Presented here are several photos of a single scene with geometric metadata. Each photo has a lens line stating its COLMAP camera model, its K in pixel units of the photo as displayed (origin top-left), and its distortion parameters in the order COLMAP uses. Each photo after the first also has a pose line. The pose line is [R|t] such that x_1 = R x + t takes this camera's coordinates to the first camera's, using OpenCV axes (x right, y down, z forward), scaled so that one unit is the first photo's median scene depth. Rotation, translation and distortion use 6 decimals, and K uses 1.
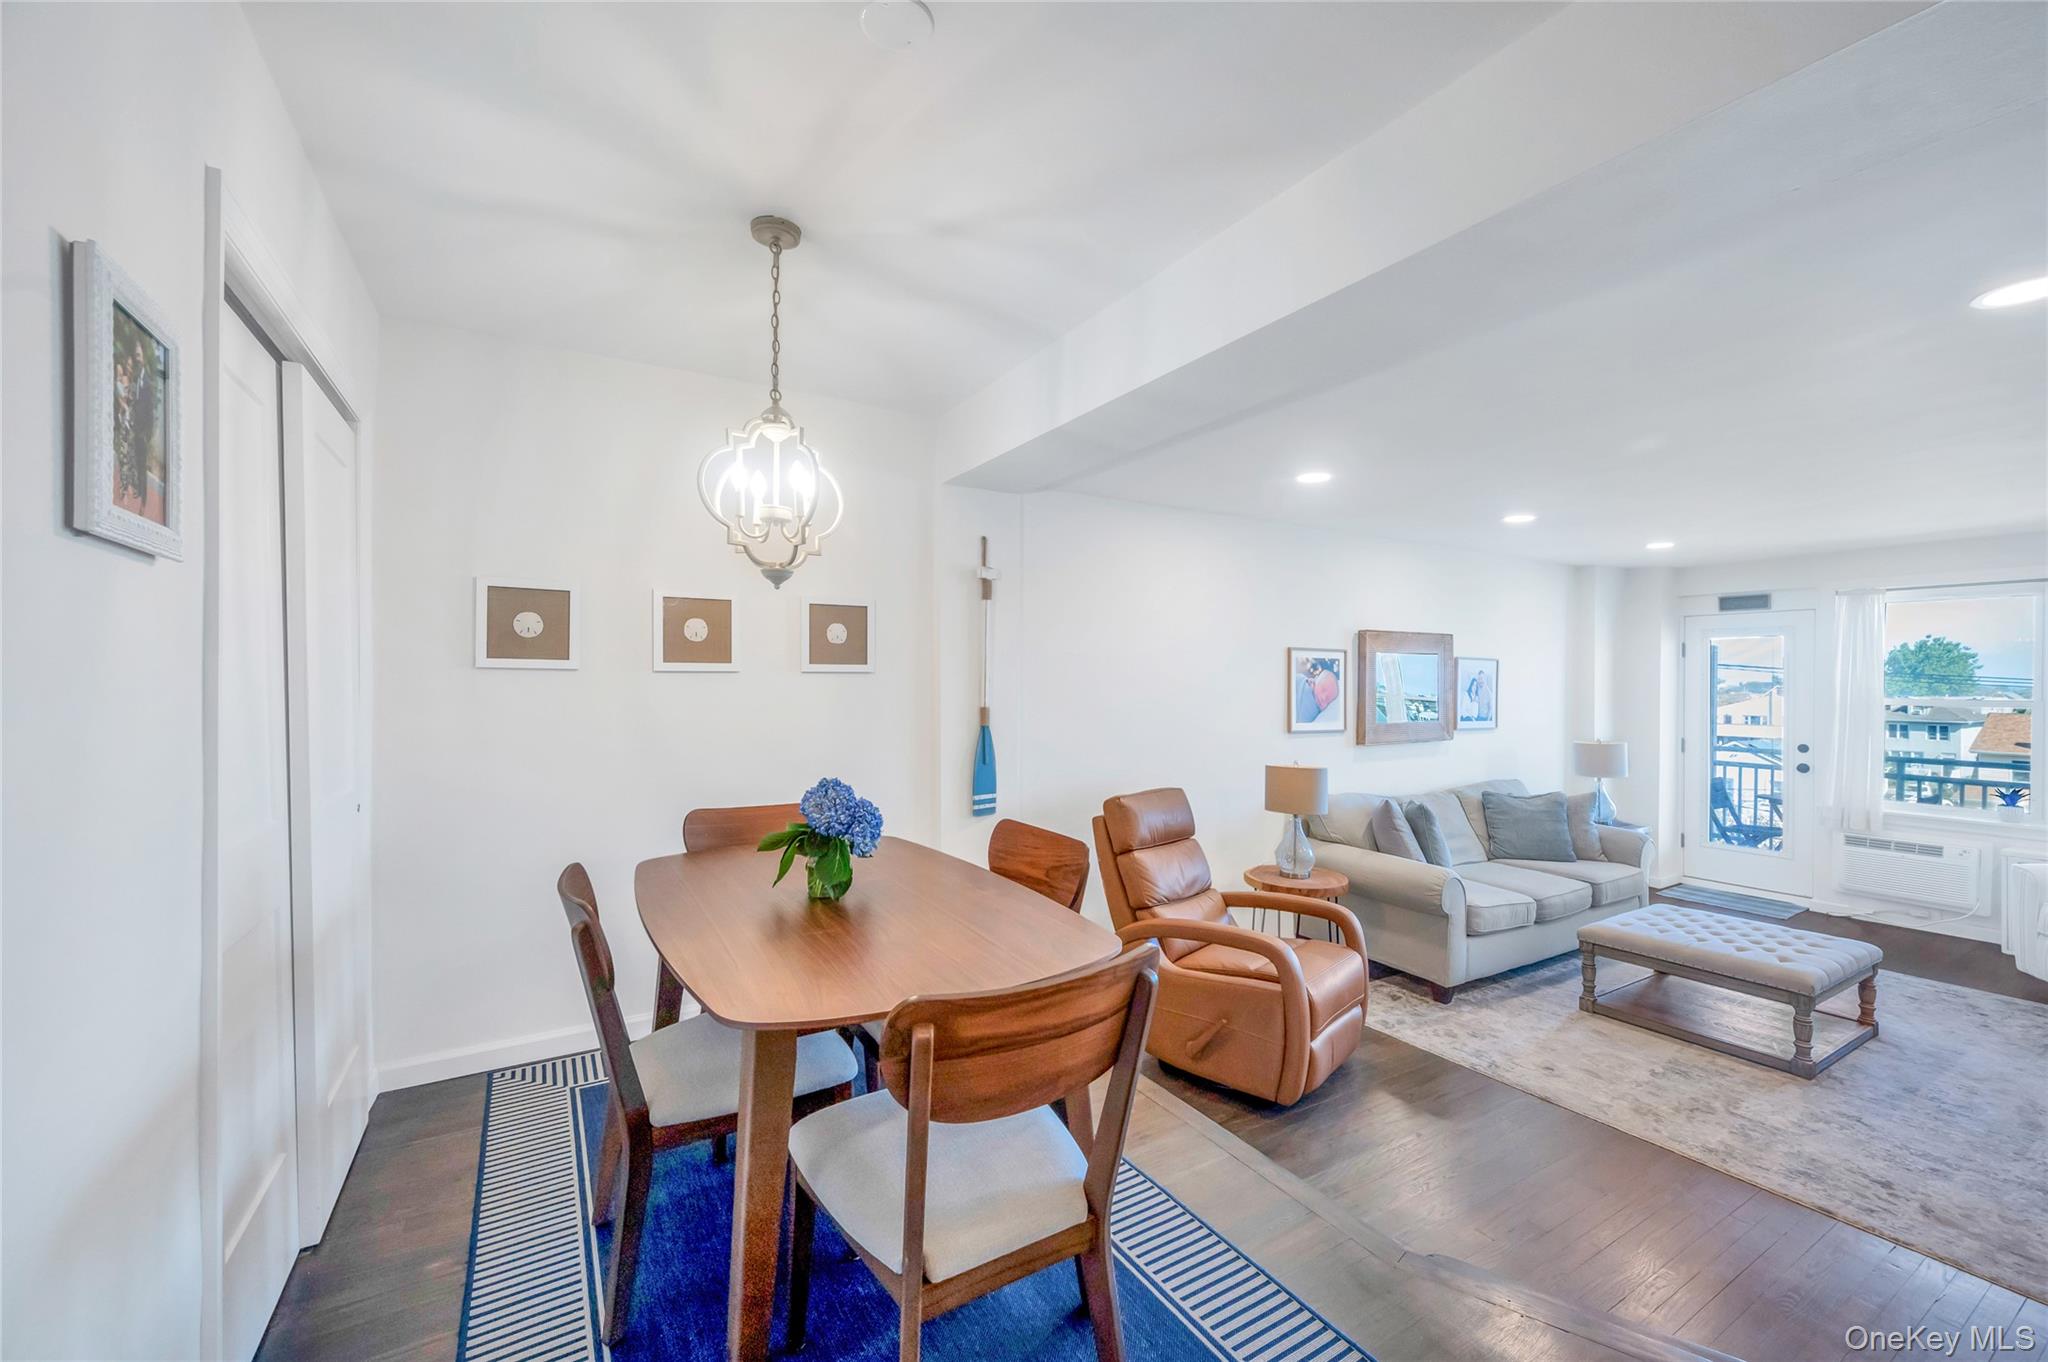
lens RADIAL K [[809.2, 0, 1015.3], [0, 809.2, 679.1], [0, 0, 1]] dist [-0.008945, 0.000825]
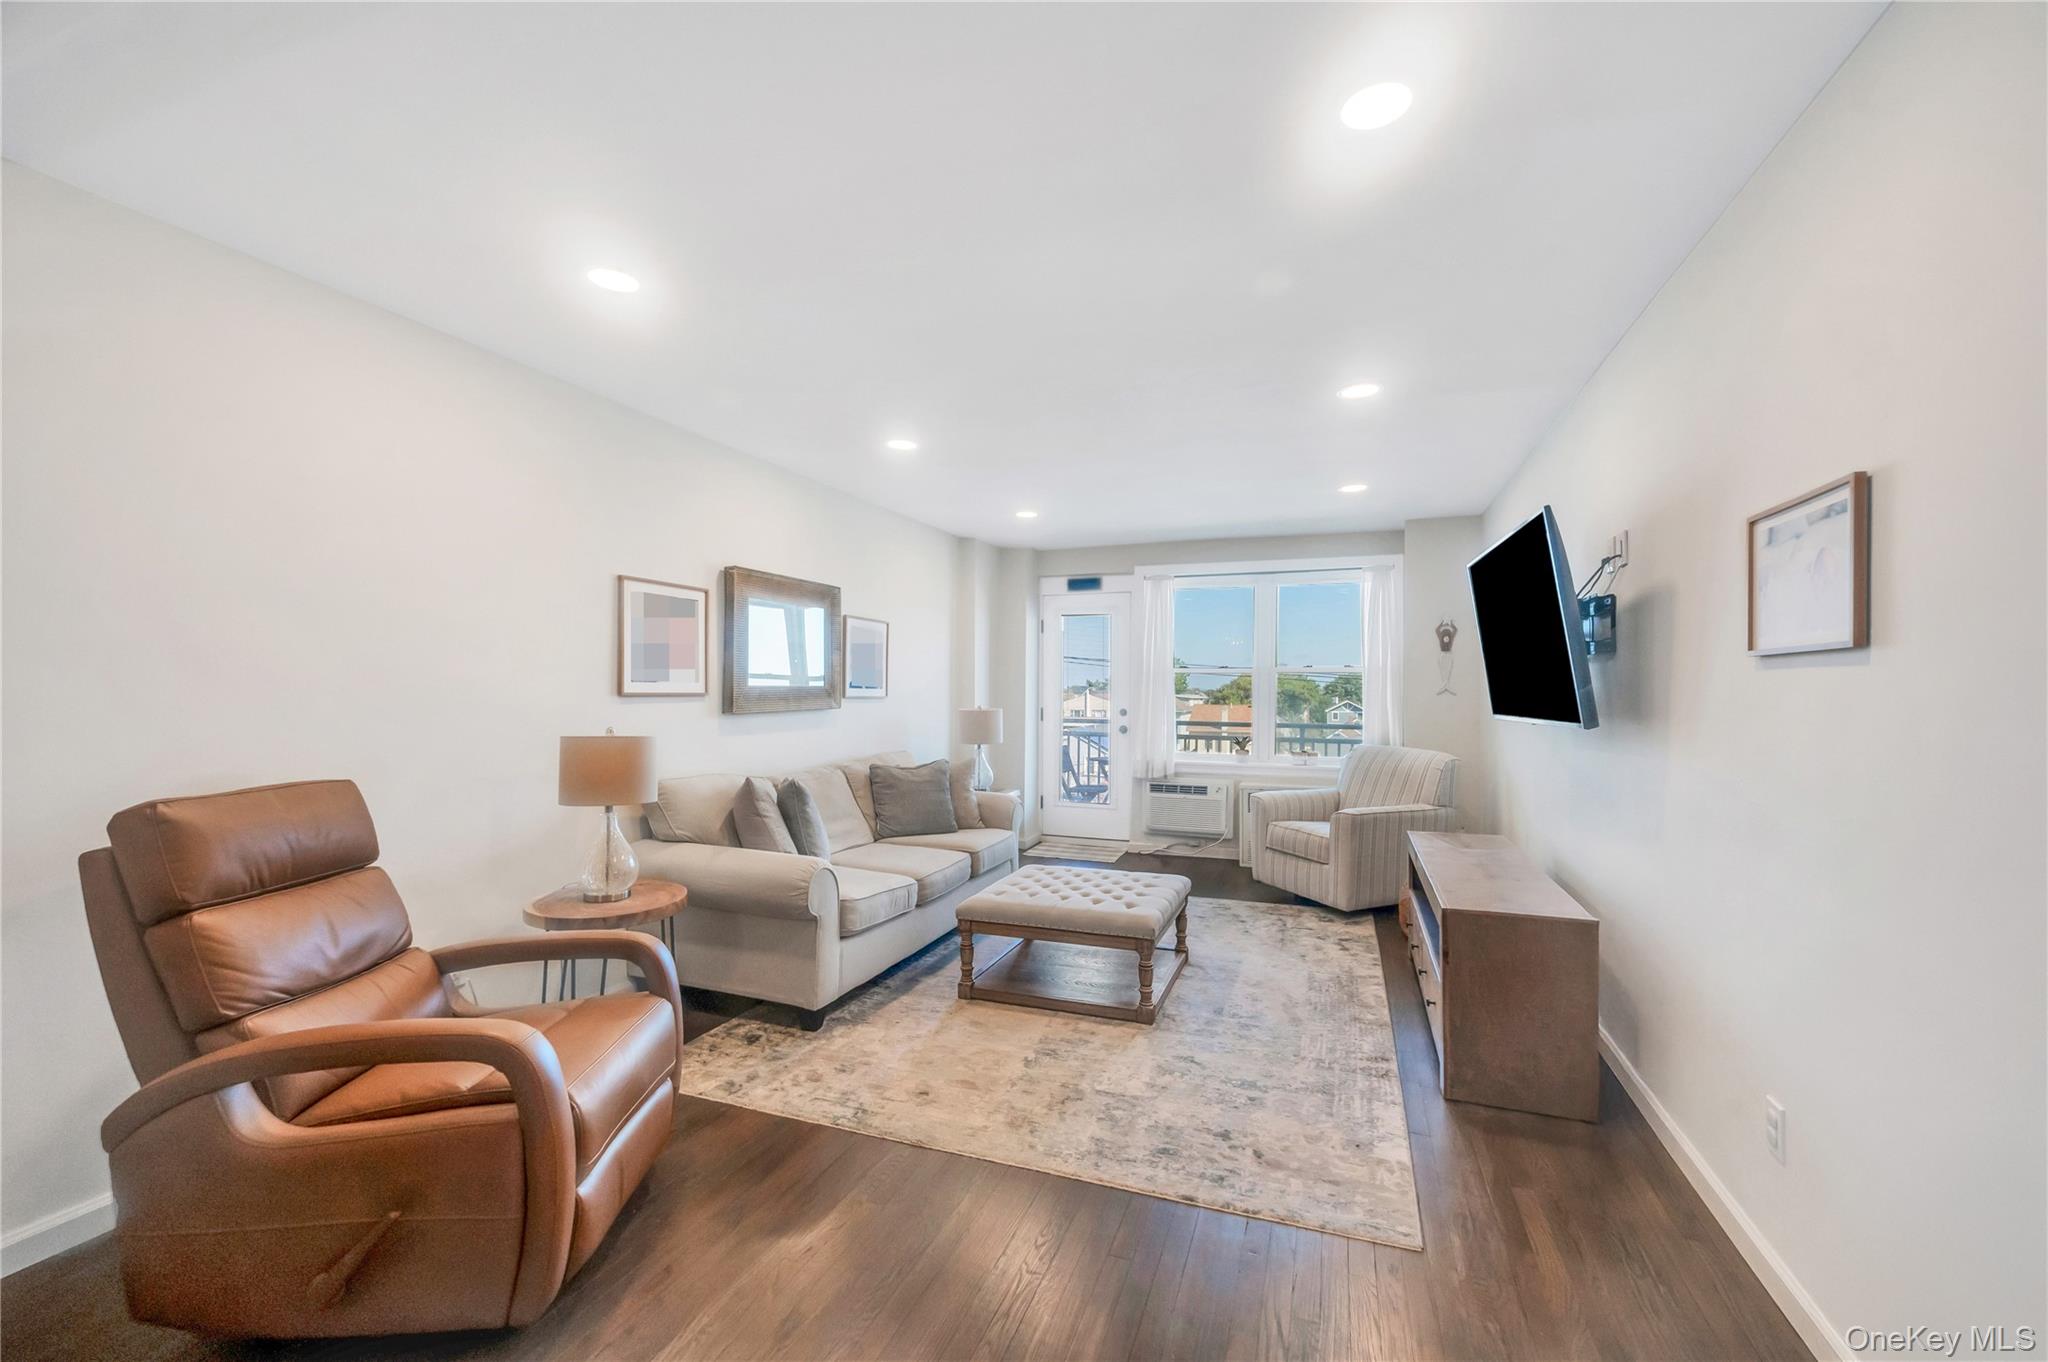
lens RADIAL K [[816.1, 0, 1030.4], [0, 816.1, 686.7], [0, 0, 1]] dist [-0.000852, 0.000350]
pose [[0.772803, -0.002033, 0.634642, 0.219379], [-0.001367, 0.999987, 0.004867, 0.072819], [-0.634644, -0.004629, 0.772791, 0.292223]]
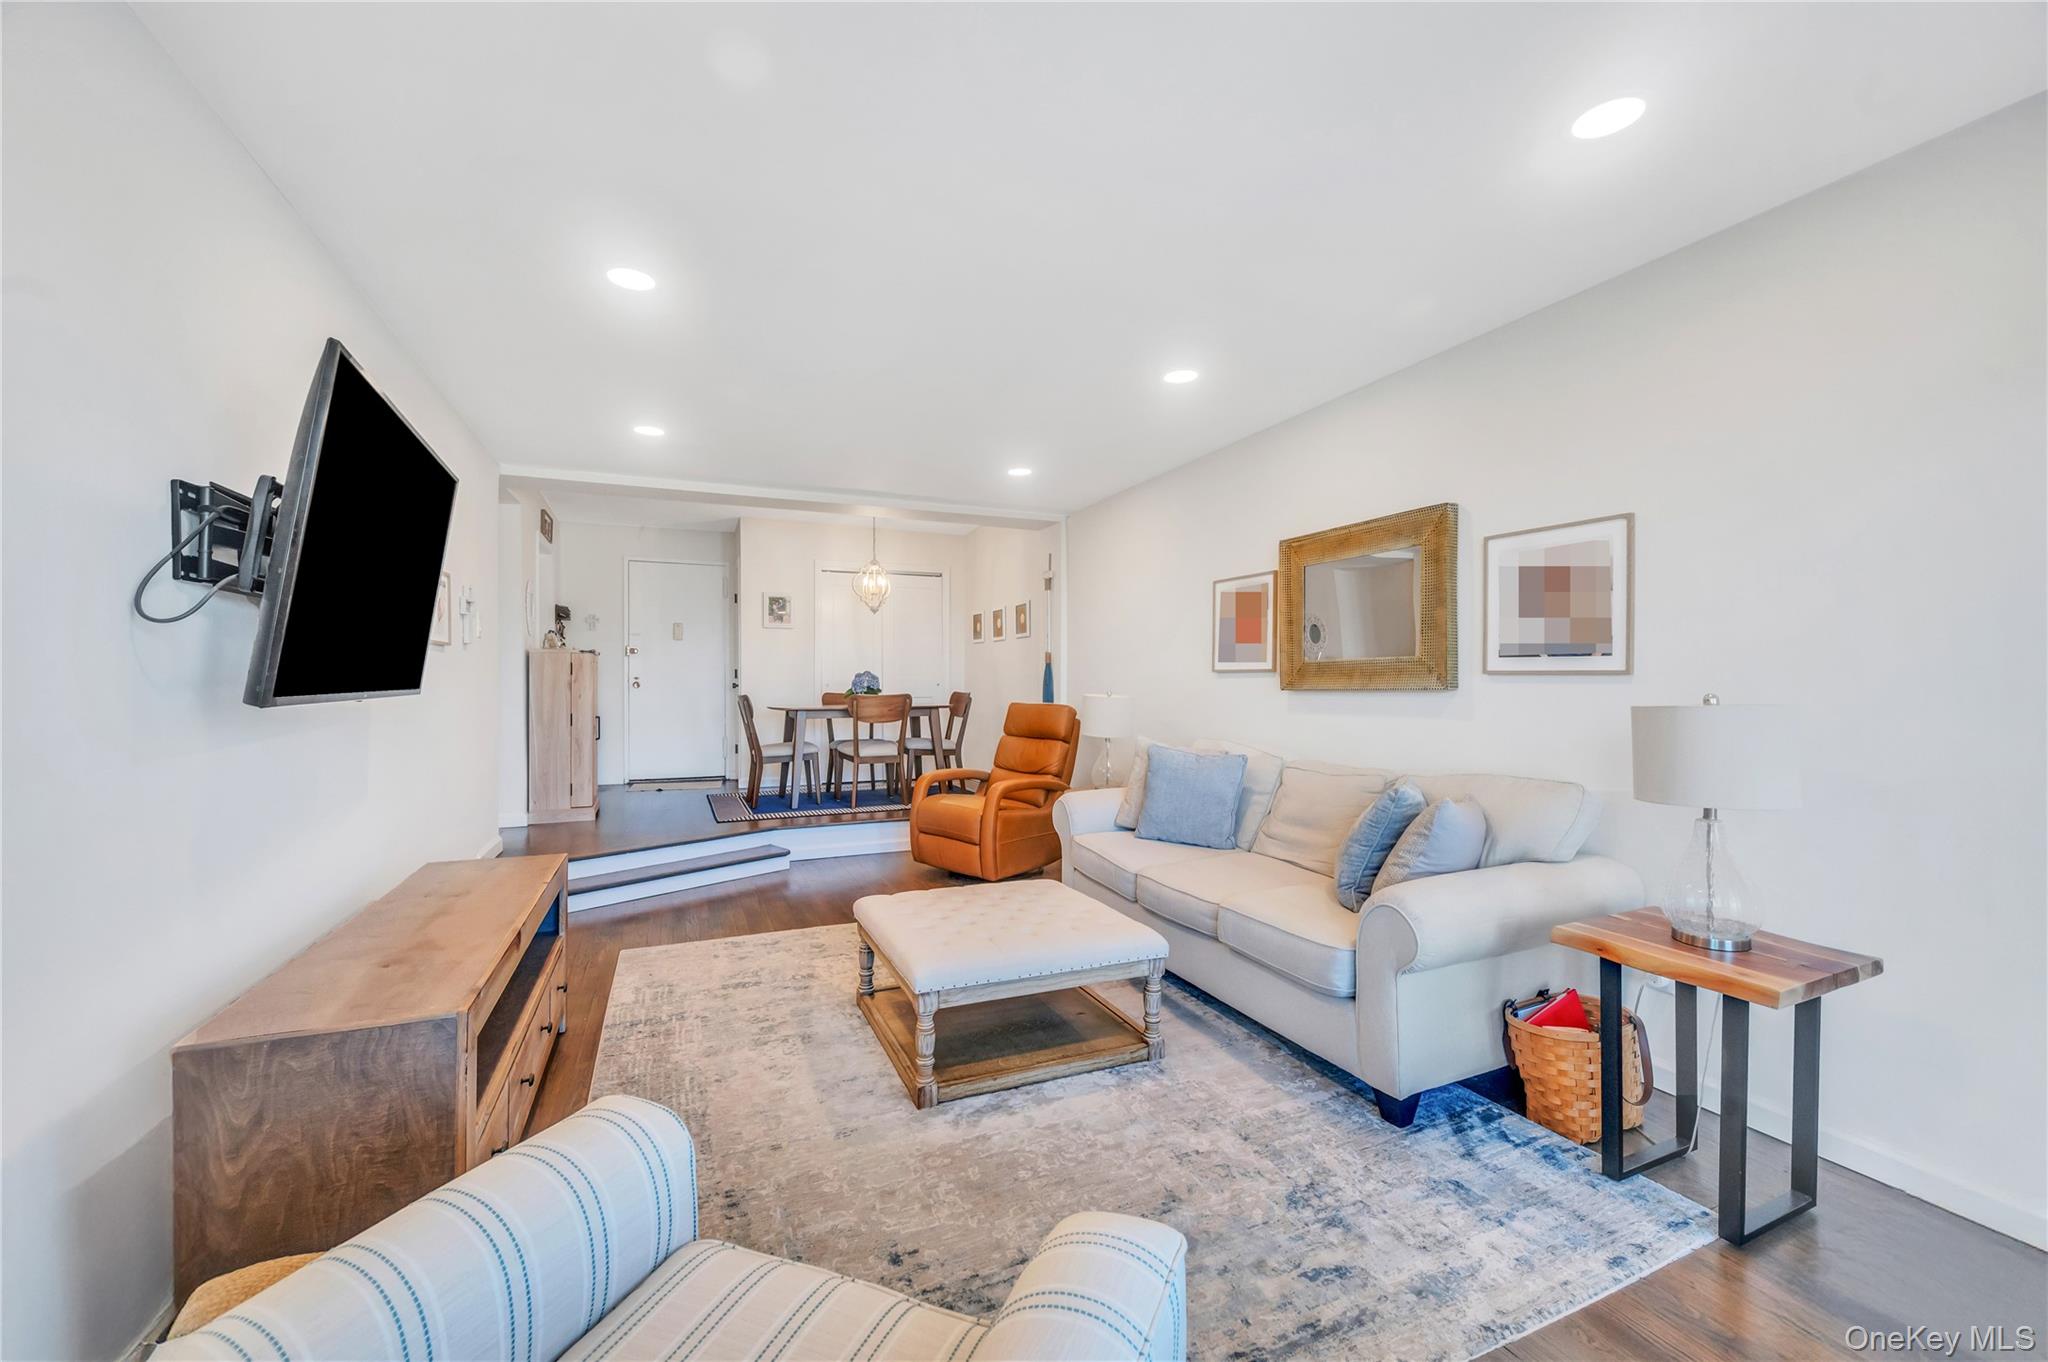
lens RADIAL K [[816.1, 0, 1020.6], [0, 816.1, 682.8], [0, 0, 1]] dist [-0.000852, 0.000350]
pose [[-0.120465, -0.001973, -0.992716, 1.768146], [0.005759, 0.999980, -0.002686, 0.108168], [0.992701, -0.006040, -0.120451, 1.197216]]
